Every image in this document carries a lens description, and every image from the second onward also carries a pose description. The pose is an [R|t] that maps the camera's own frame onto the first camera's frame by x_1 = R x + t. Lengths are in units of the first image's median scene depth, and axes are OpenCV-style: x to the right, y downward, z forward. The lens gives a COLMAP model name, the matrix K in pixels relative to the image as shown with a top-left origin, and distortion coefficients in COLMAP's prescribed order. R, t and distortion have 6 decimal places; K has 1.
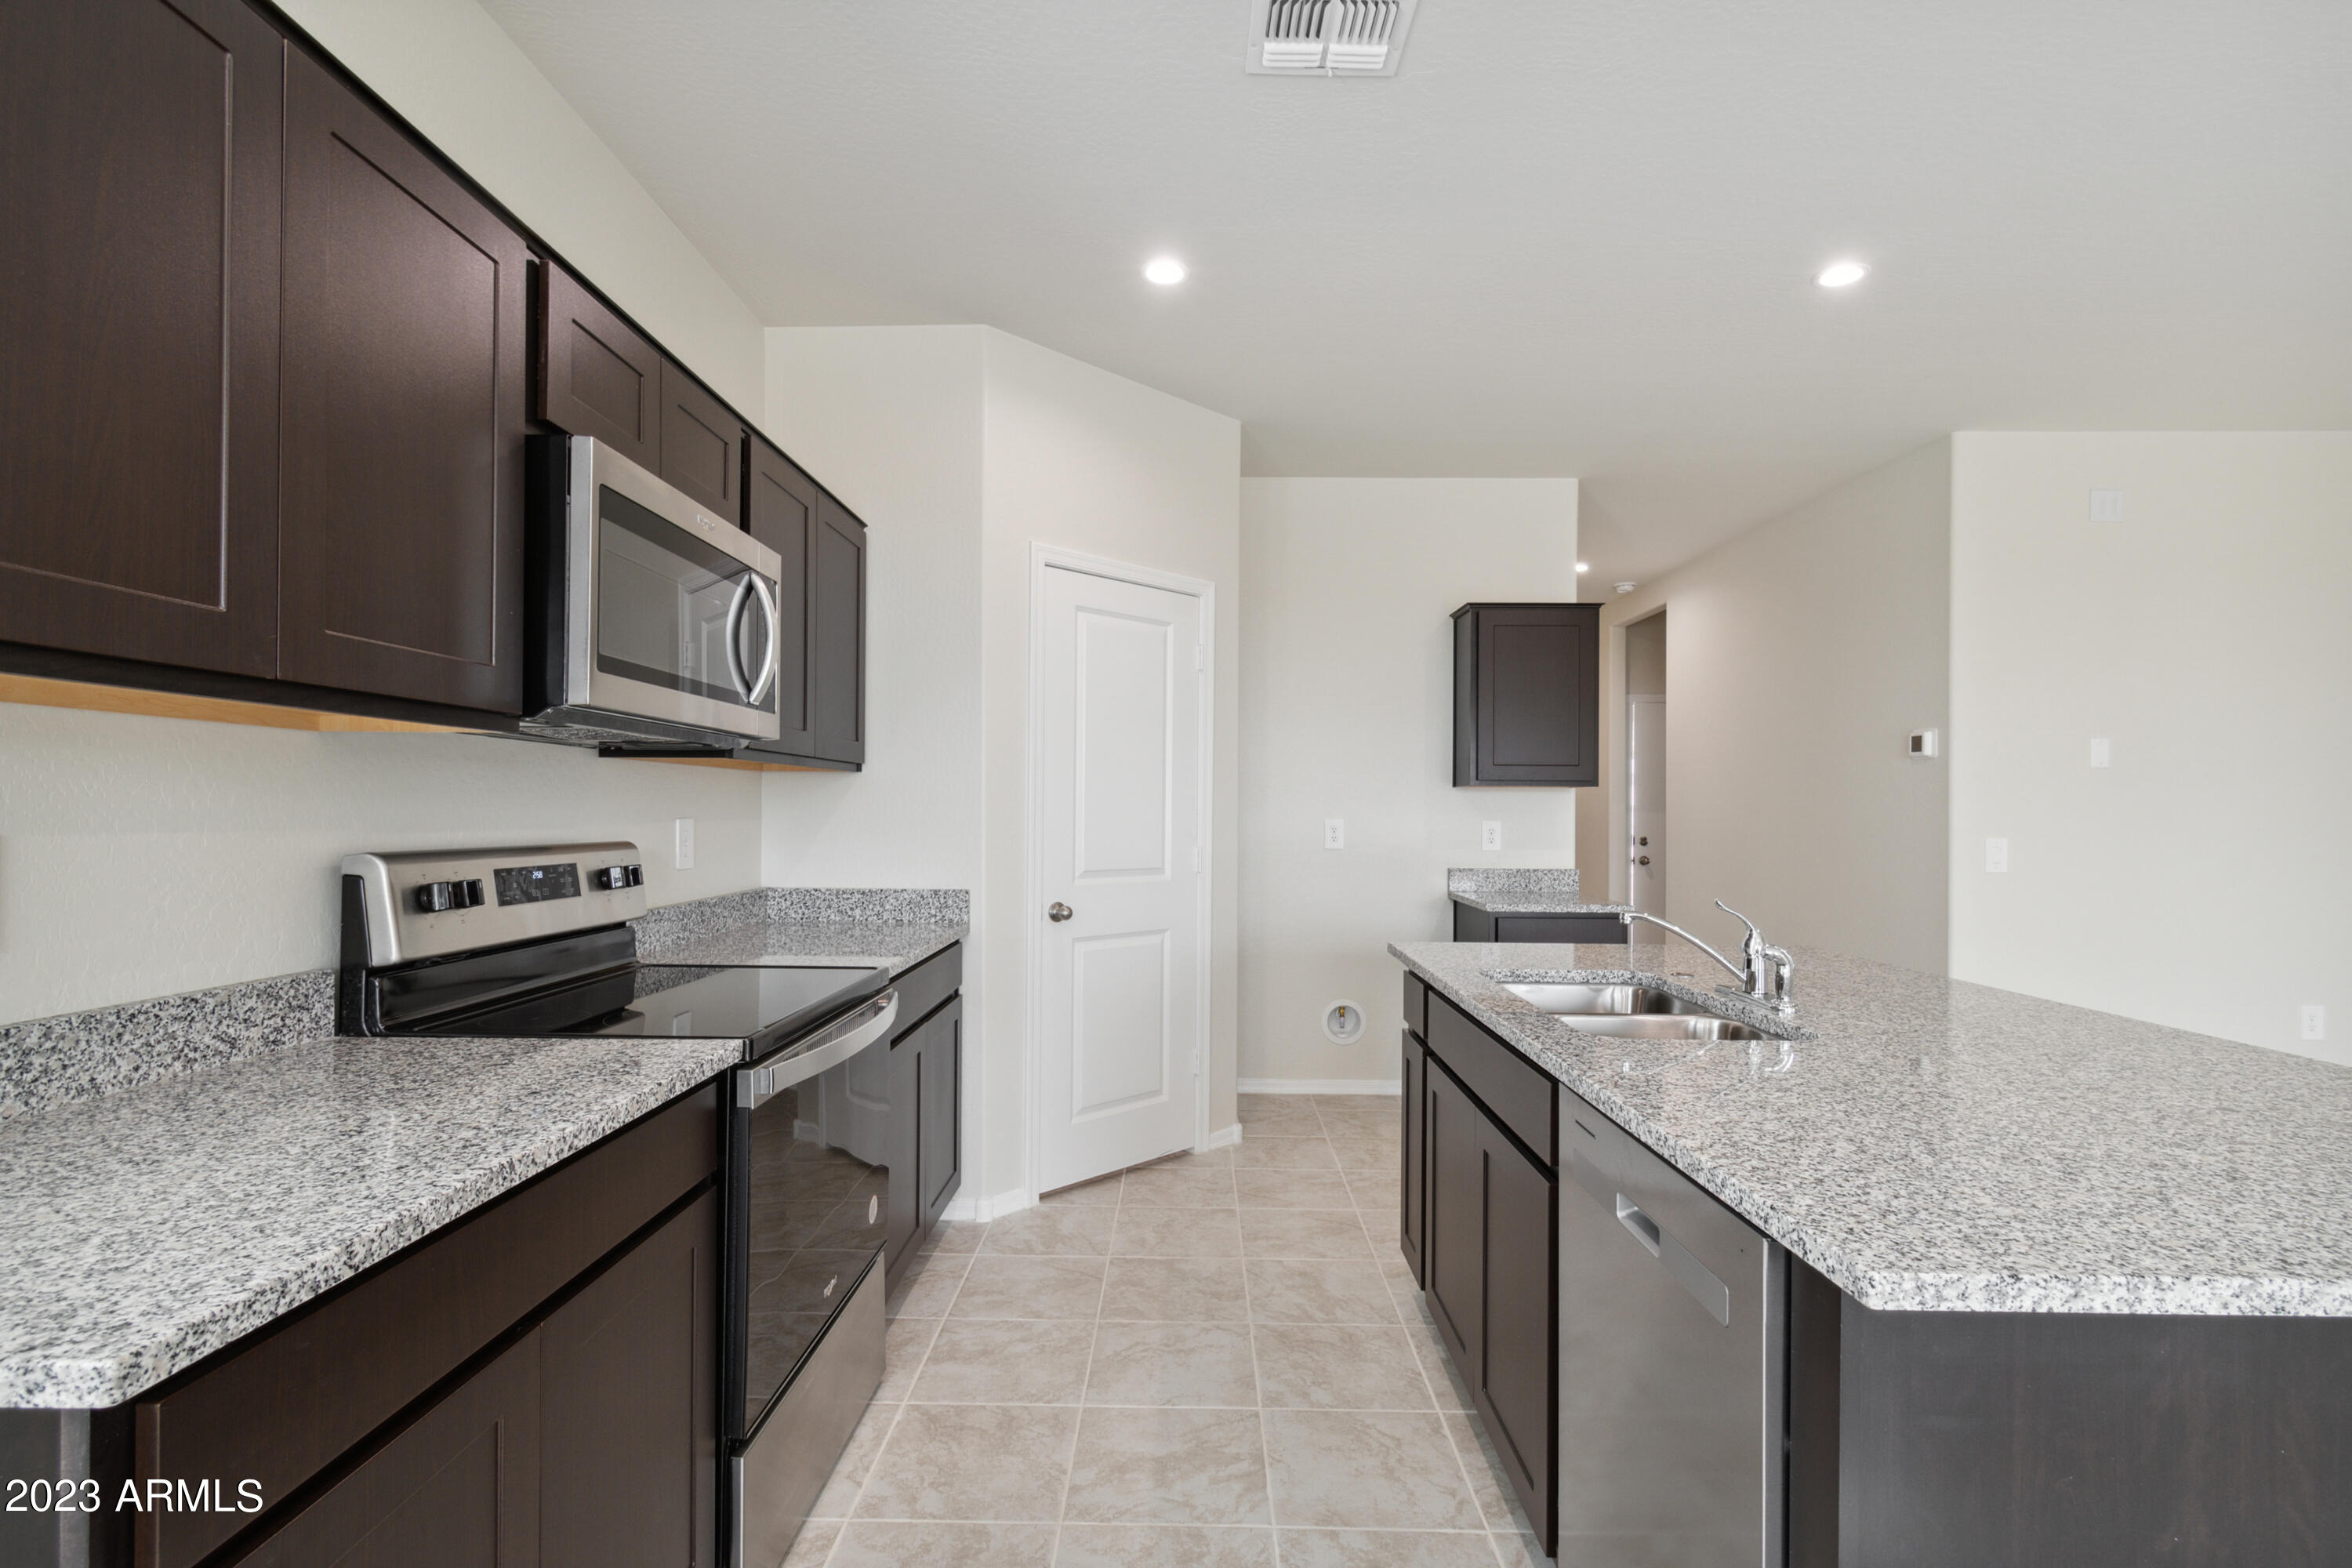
lens RADIAL K [[1081.6, 0, 1182.1], [0, 1081.6, 798.0], [0, 0, 1]] dist [0.002699, -0.001057]
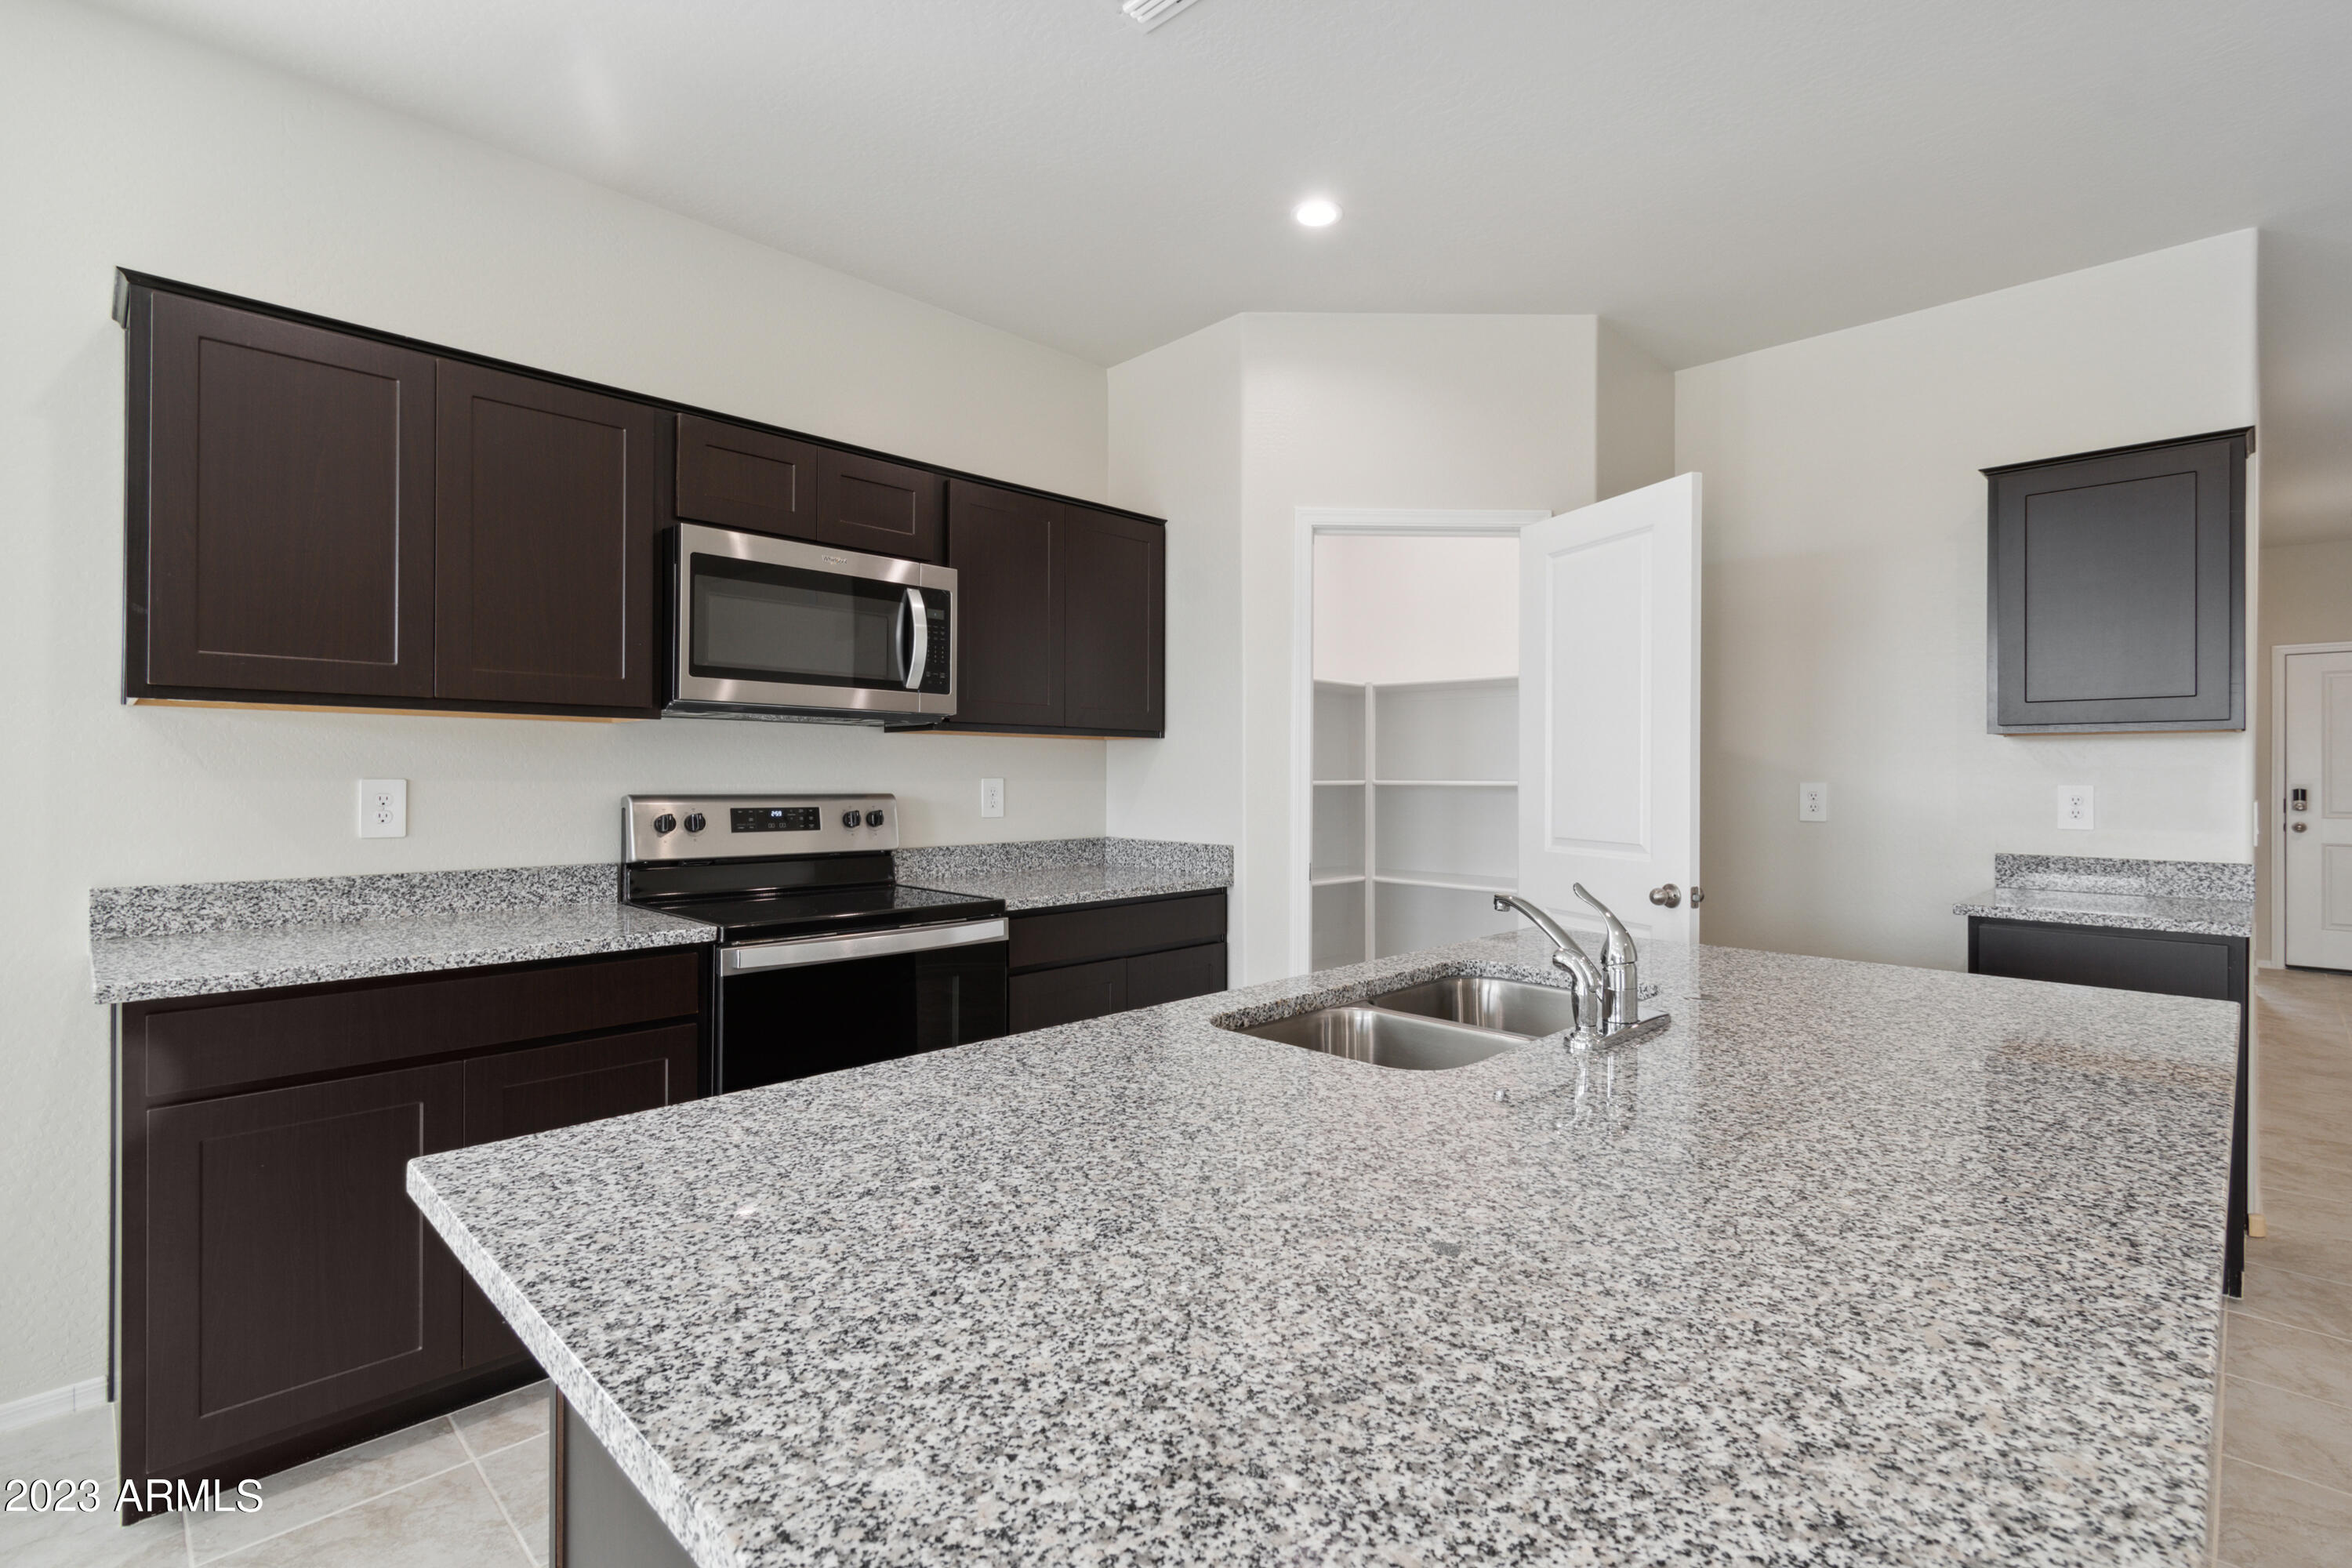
lens RADIAL K [[1081.6, 0, 1181.4], [0, 1081.6, 775.9], [0, 0, 1]] dist [0.002699, -0.001057]
pose [[0.722007, -0.003593, -0.691877, 0.481737], [0.009112, 0.999949, 0.004315, 0.010180], [0.691826, -0.009420, 0.722003, 0.180480]]
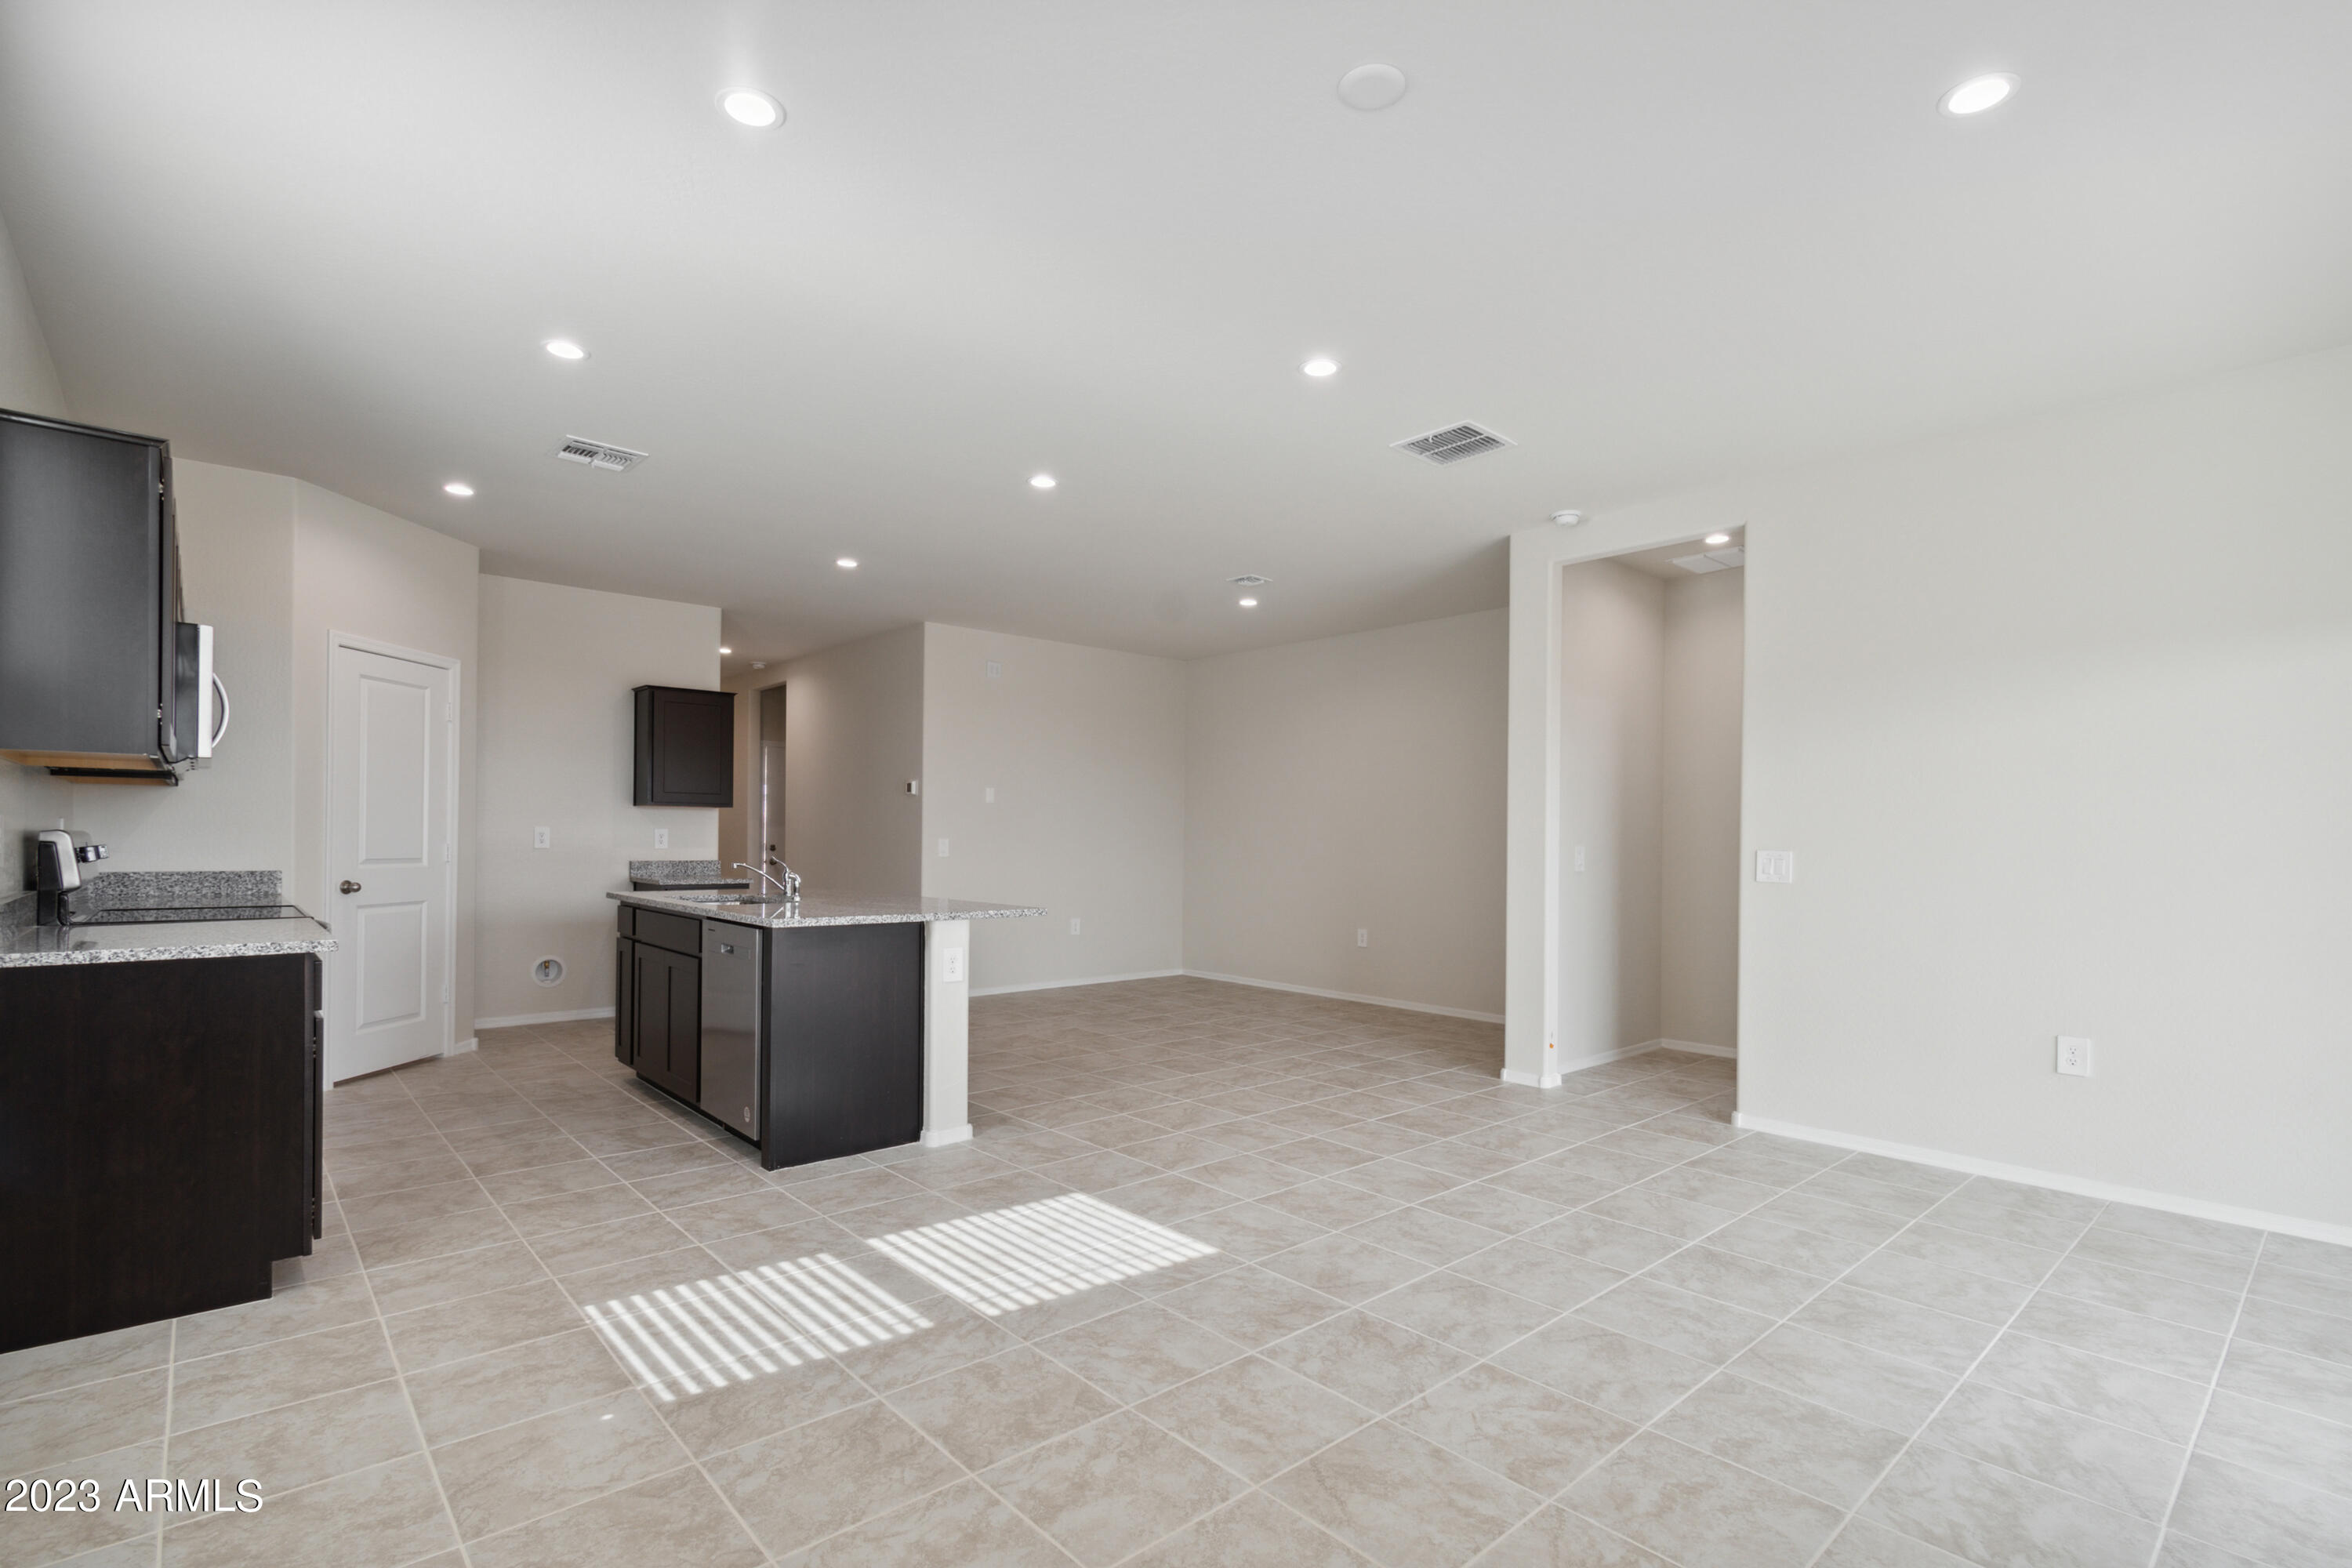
lens RADIAL K [[1081.6, 0, 1176.5], [0, 1081.6, 838.8], [0, 0, 1]] dist [0.002699, -0.001057]
pose [[0.738583, -0.000038, 0.674163, -0.272645], [-0.012492, 0.999828, 0.013742, 0.007299], [-0.674047, -0.018571, 0.738455, -0.814986]]
